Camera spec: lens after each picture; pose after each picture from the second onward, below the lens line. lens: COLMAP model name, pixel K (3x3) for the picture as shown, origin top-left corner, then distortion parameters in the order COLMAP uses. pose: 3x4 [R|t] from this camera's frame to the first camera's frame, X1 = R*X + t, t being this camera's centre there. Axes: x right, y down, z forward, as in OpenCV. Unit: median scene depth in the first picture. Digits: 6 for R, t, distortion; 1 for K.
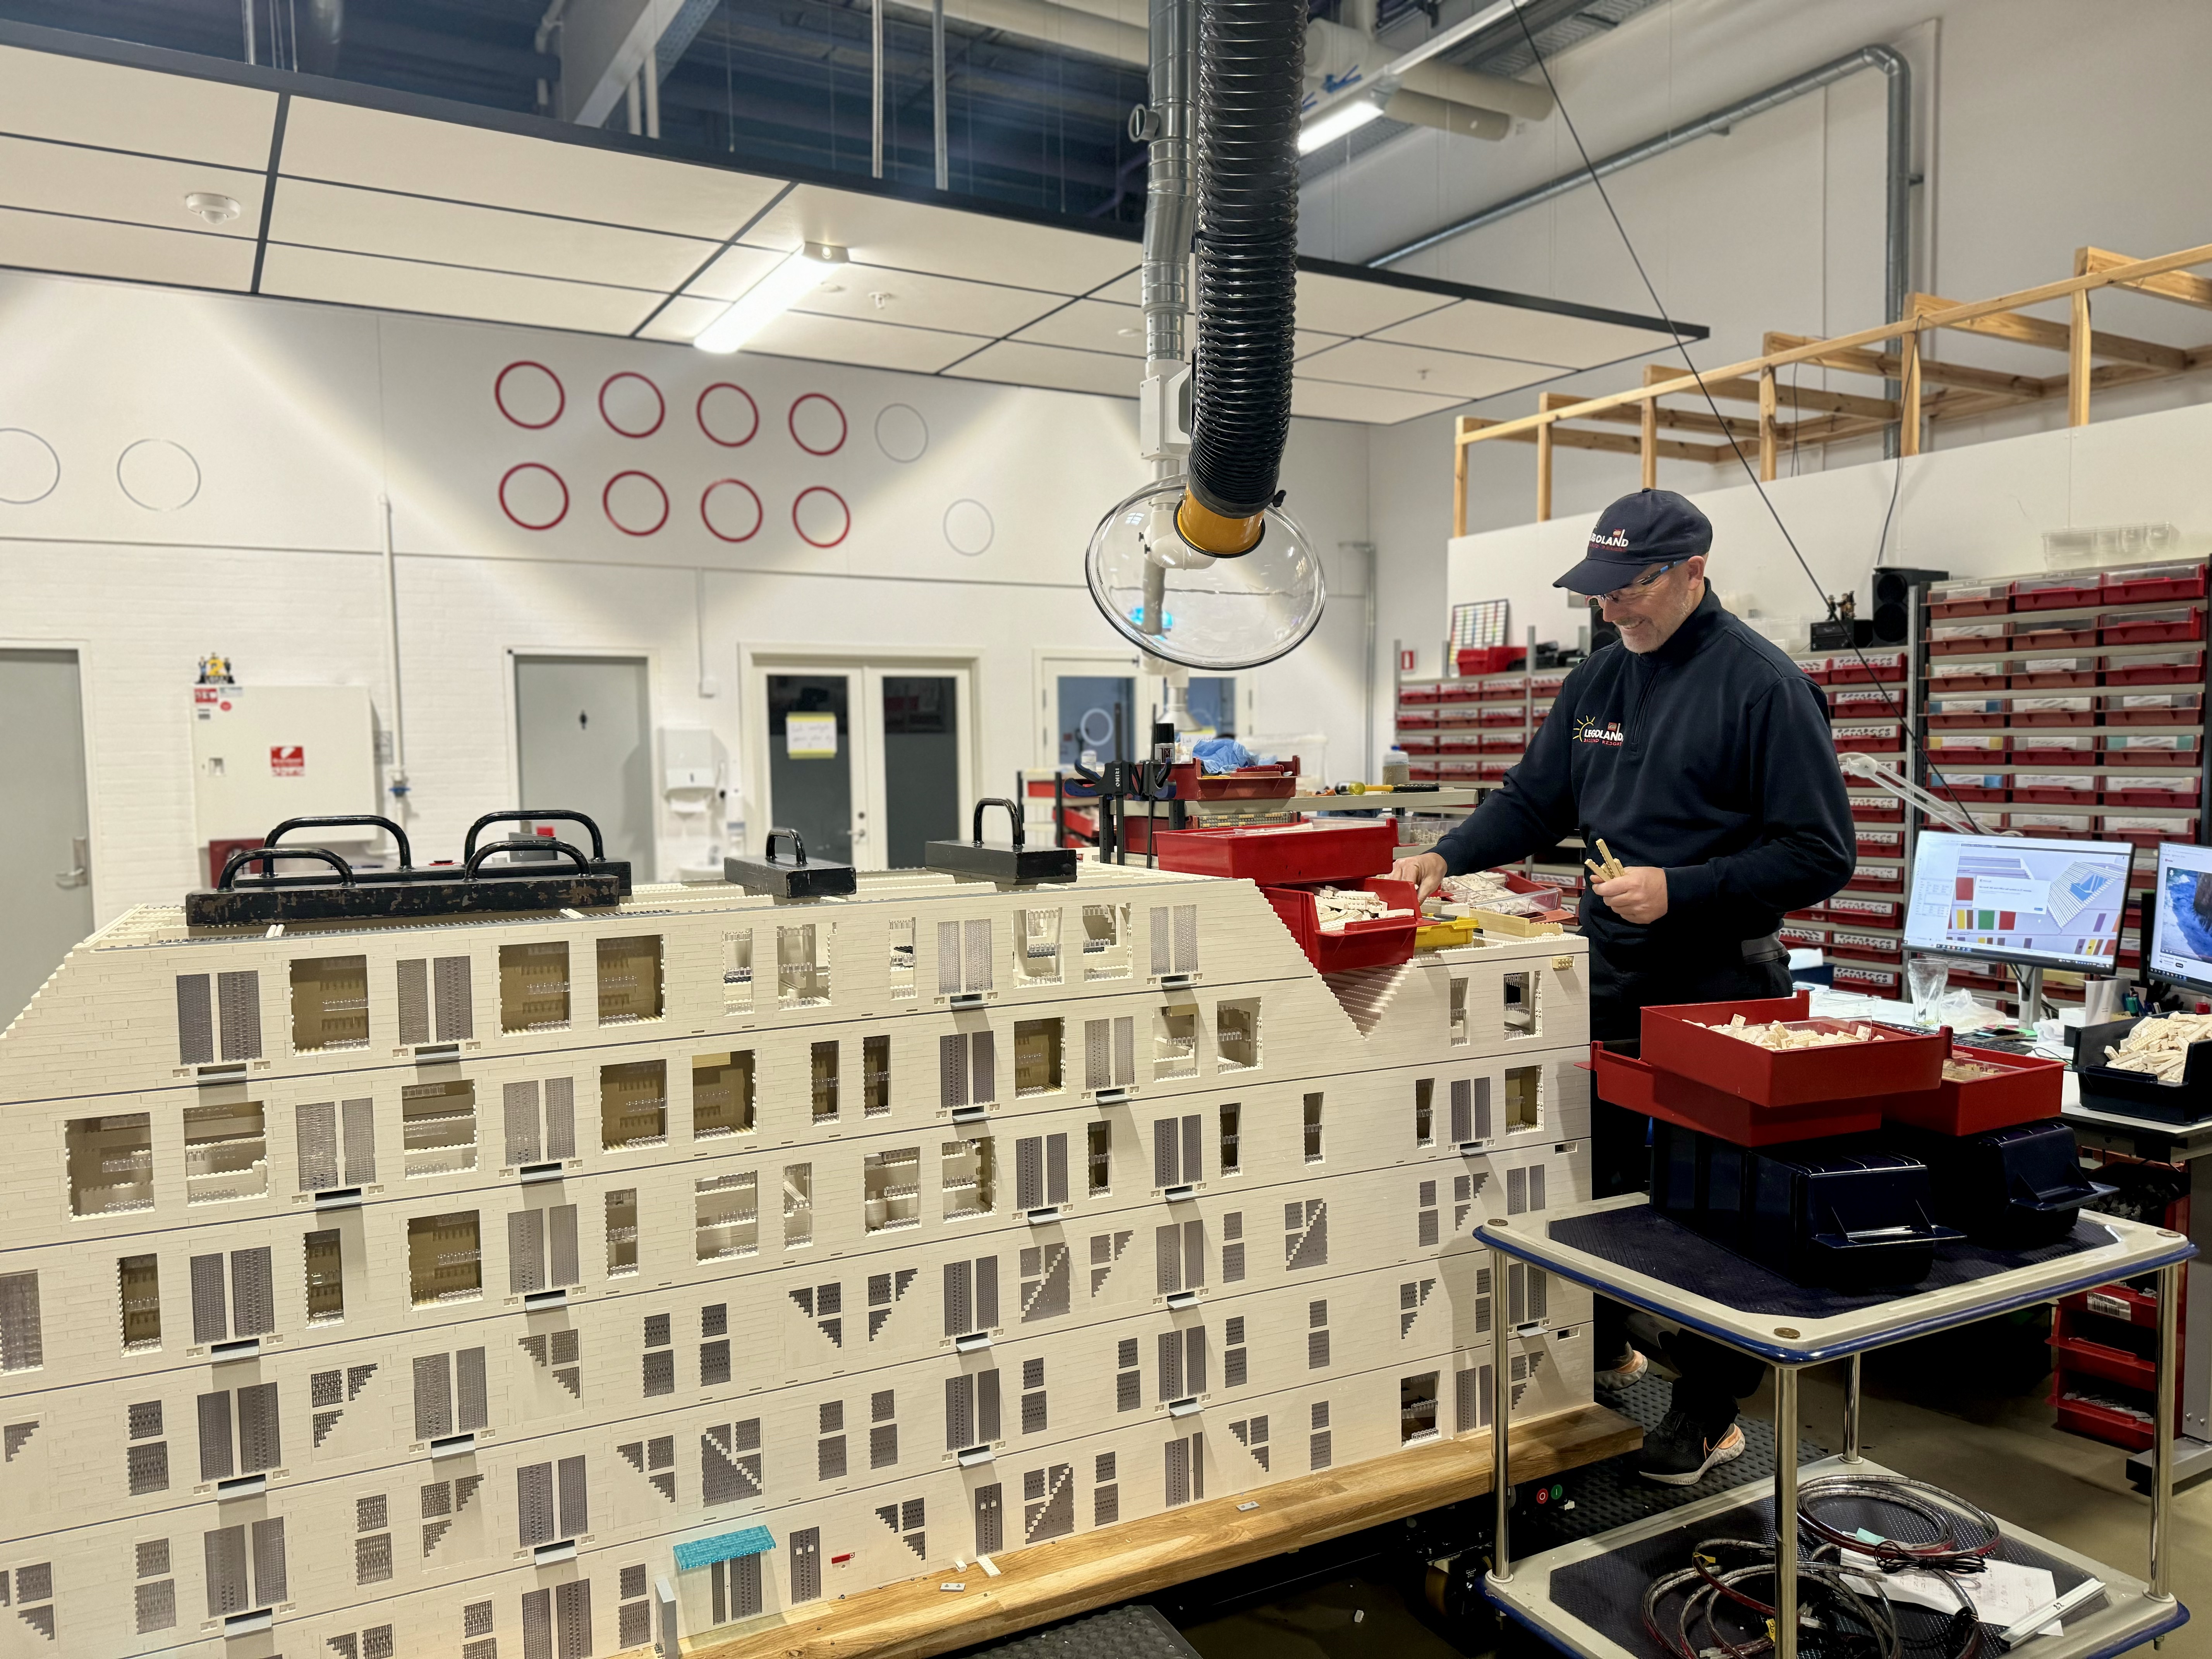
lens RADIAL K [[1542.5, 0, 1106.0], [0, 1542.5, 829.5], [0, 0, 1]] dist [0.172555, -0.316099]
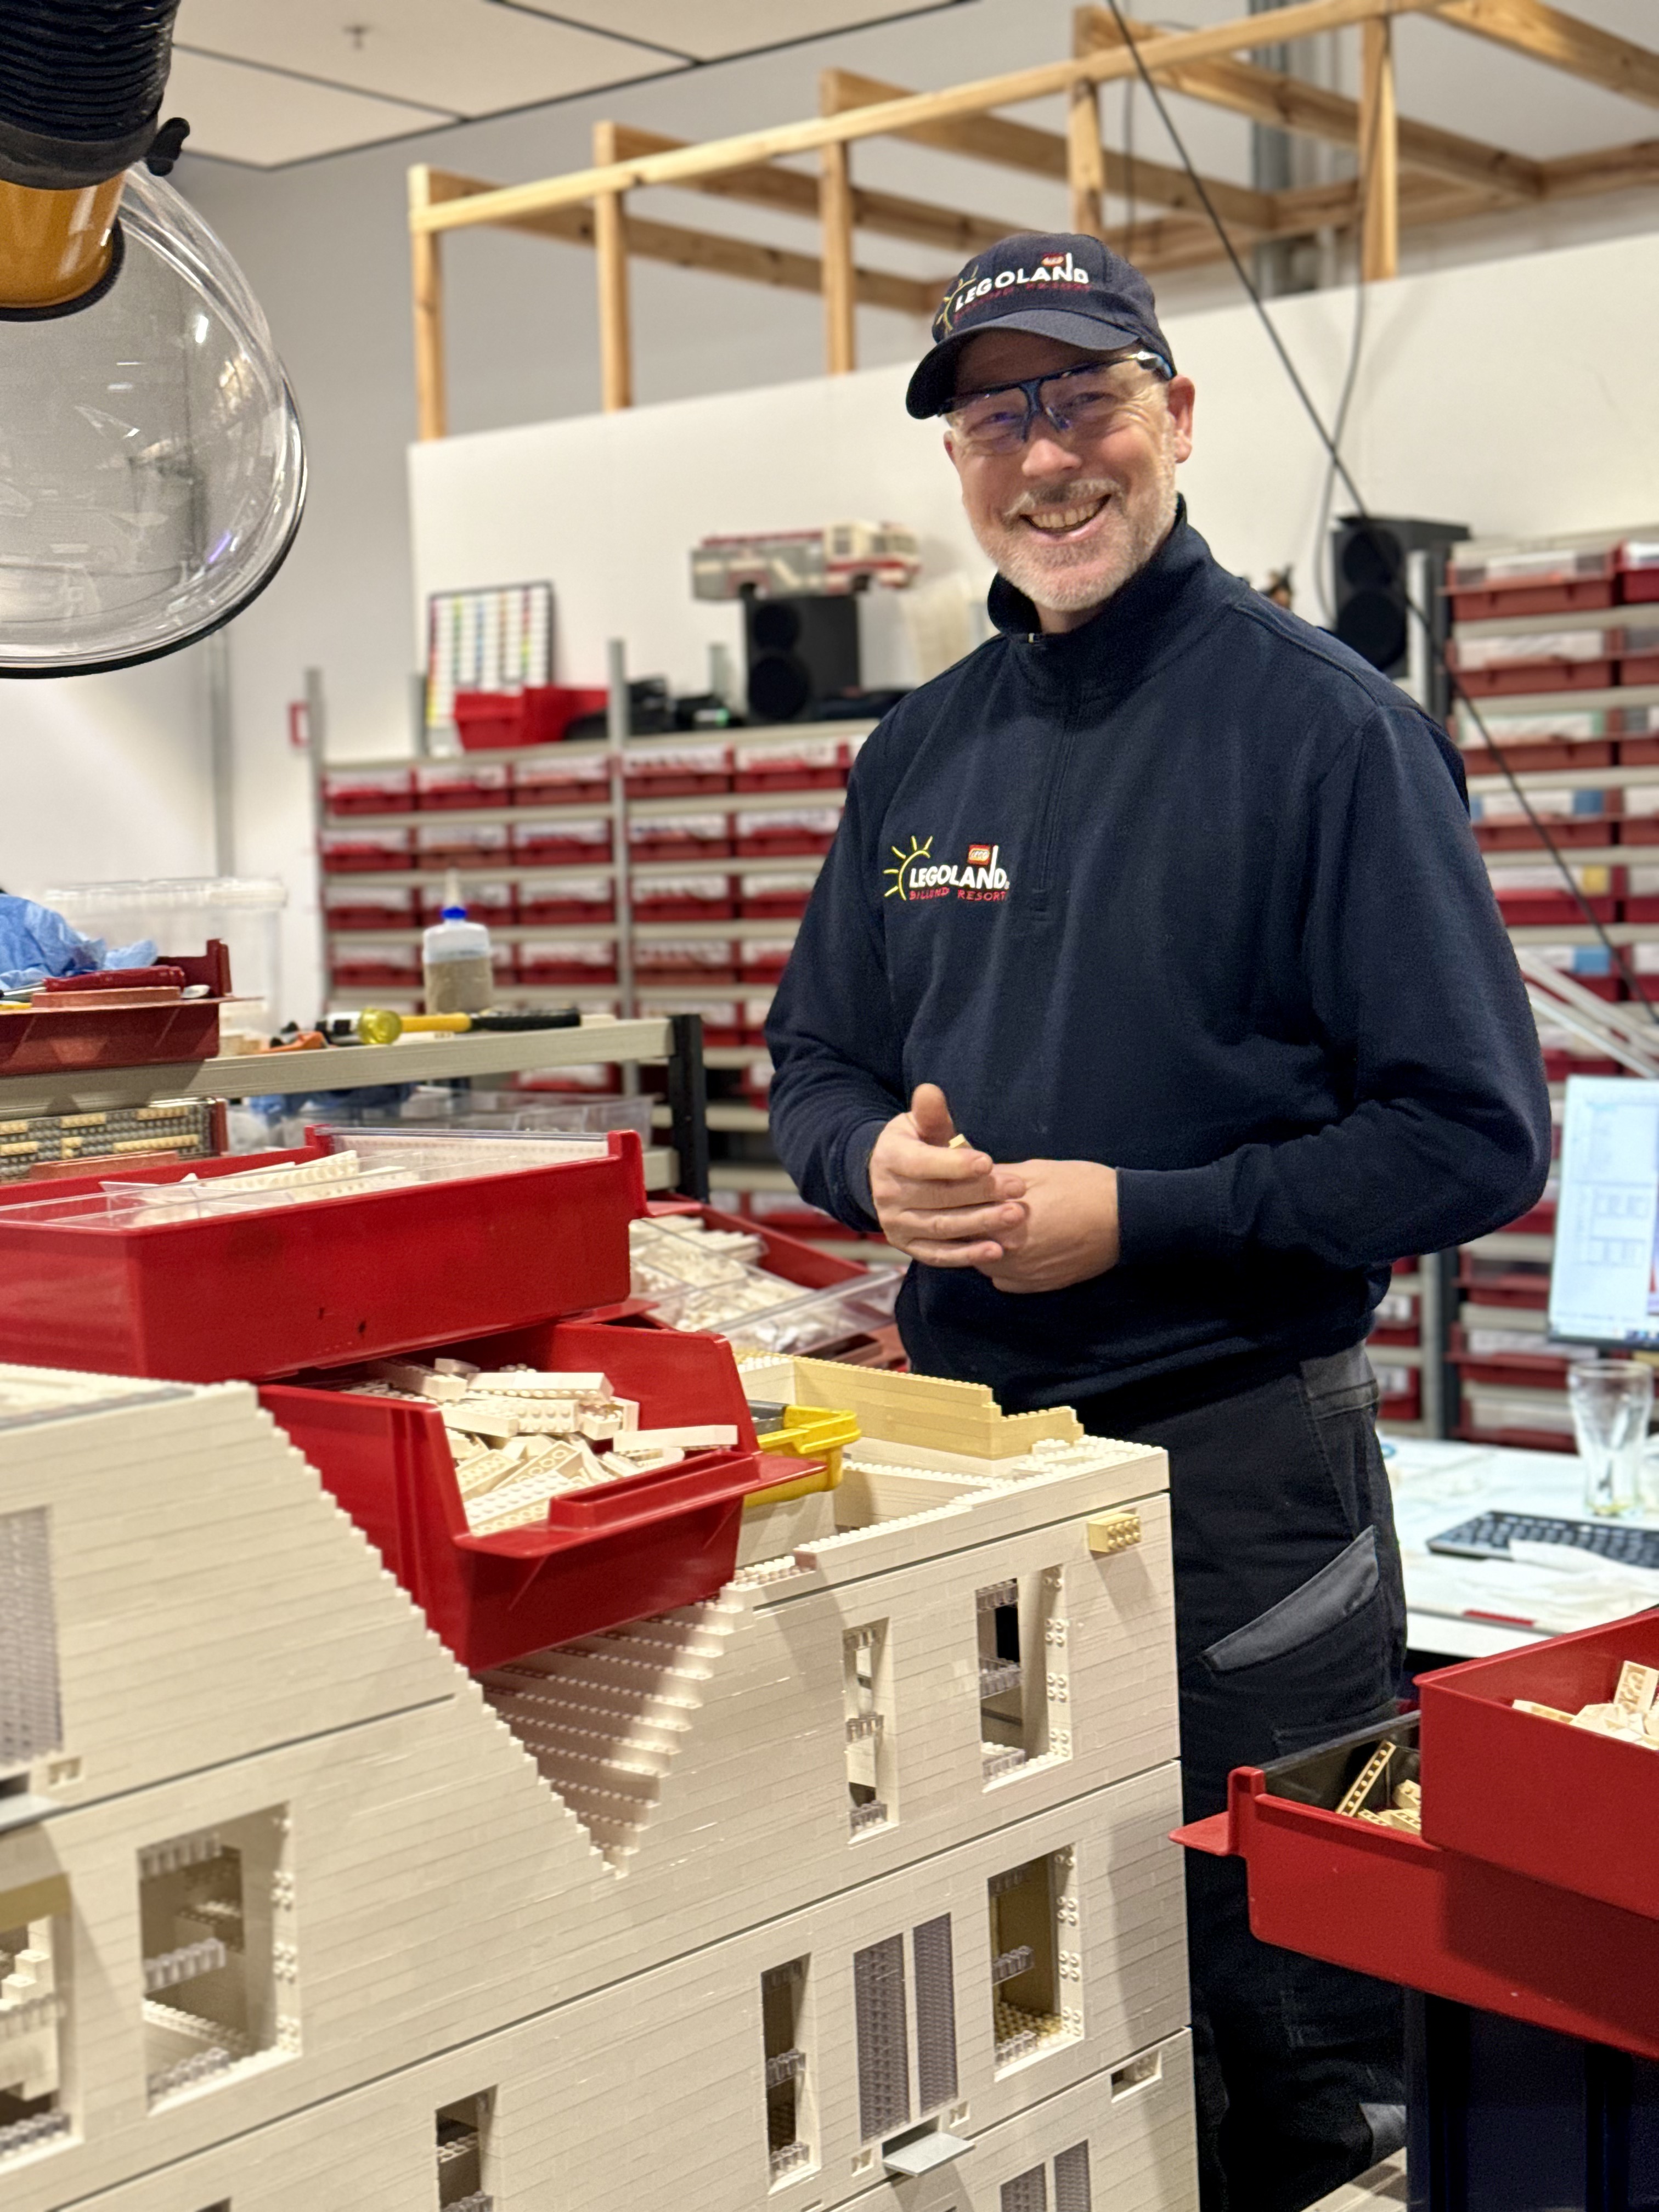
lens RADIAL K [[3125.5, 0, 817.3], [0, 3125.5, 1111.3], [0, 0, 1]] dist [0.173972, -0.057195]
pose [[0.932754, -0.043373, 0.357894, -0.005031], [0.039895, 0.999058, 0.017101, -0.010265], [-0.358298, -0.001673, 0.933606, 0.183719]]
